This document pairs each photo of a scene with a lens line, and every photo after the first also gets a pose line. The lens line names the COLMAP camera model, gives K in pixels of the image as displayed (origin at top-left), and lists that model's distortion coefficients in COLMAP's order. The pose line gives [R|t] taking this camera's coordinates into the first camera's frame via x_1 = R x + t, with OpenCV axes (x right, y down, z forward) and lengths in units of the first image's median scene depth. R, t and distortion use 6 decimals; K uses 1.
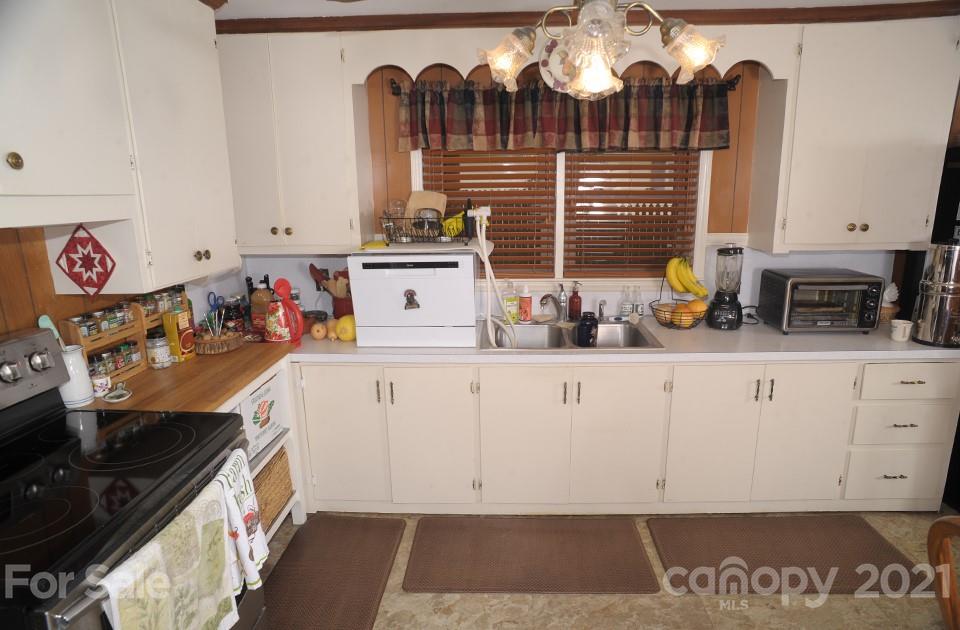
lens RADIAL K [[549.1, 0, 477.6], [0, 549.1, 313.6], [0, 0, 1]] dist [-0.080283, 0.048242]
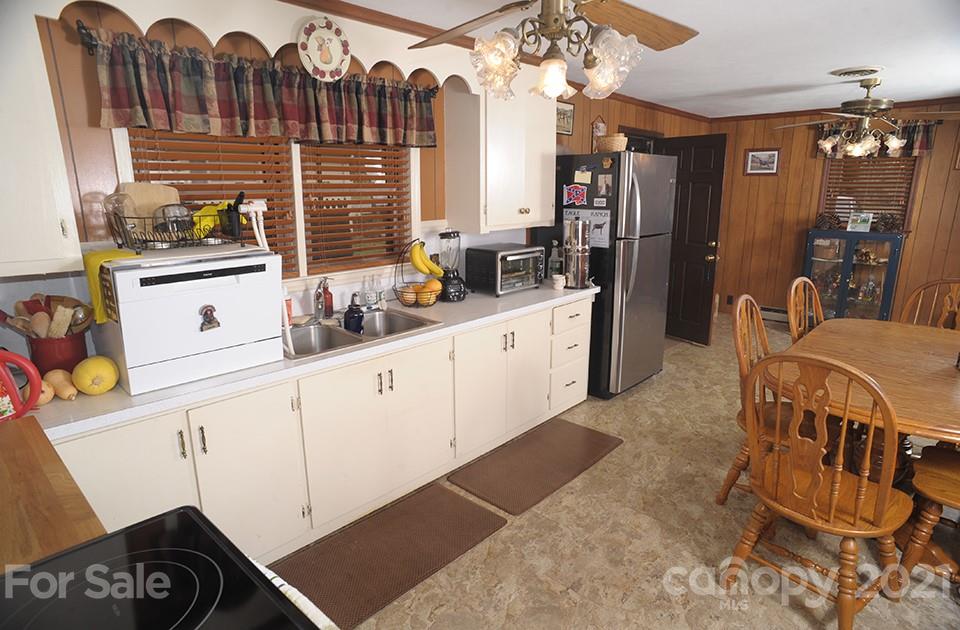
lens RADIAL K [[549.1, 0, 488.3], [0, 549.1, 314.0], [0, 0, 1]] dist [-0.080283, 0.048242]
pose [[0.643315, -0.161073, 0.748466, -0.406025], [0.159830, 0.984333, 0.074457, -0.022129], [-0.748733, 0.071728, 0.658980, 0.165426]]
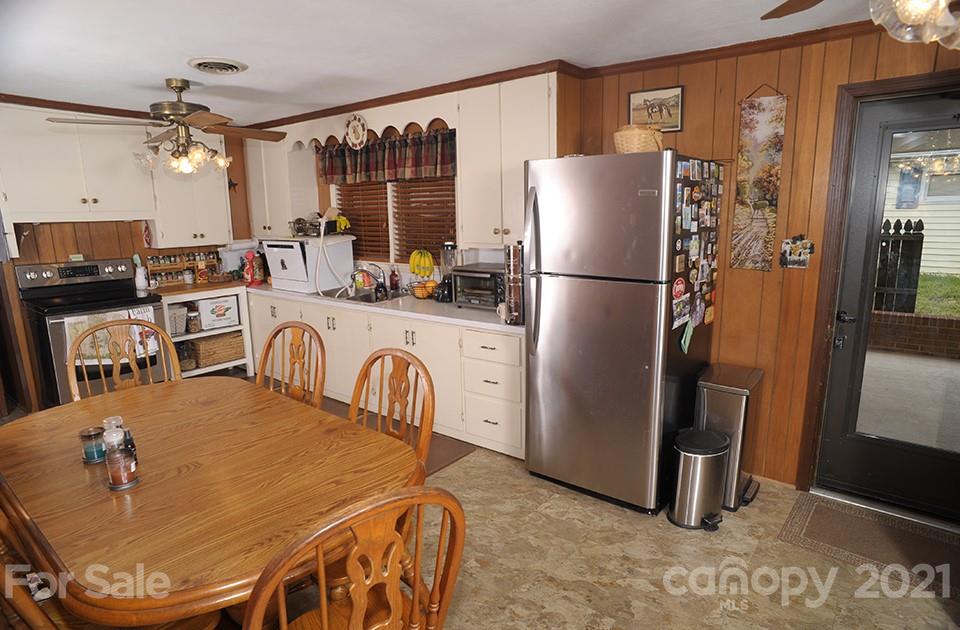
lens RADIAL K [[549.1, 0, 483.3], [0, 549.1, 314.3], [0, 0, 1]] dist [-0.080283, 0.048242]
pose [[0.803366, 0.114028, -0.584466, 1.432030], [-0.125940, 0.991828, 0.020396, 0.018096], [0.582015, 0.057222, 0.811162, -0.111412]]
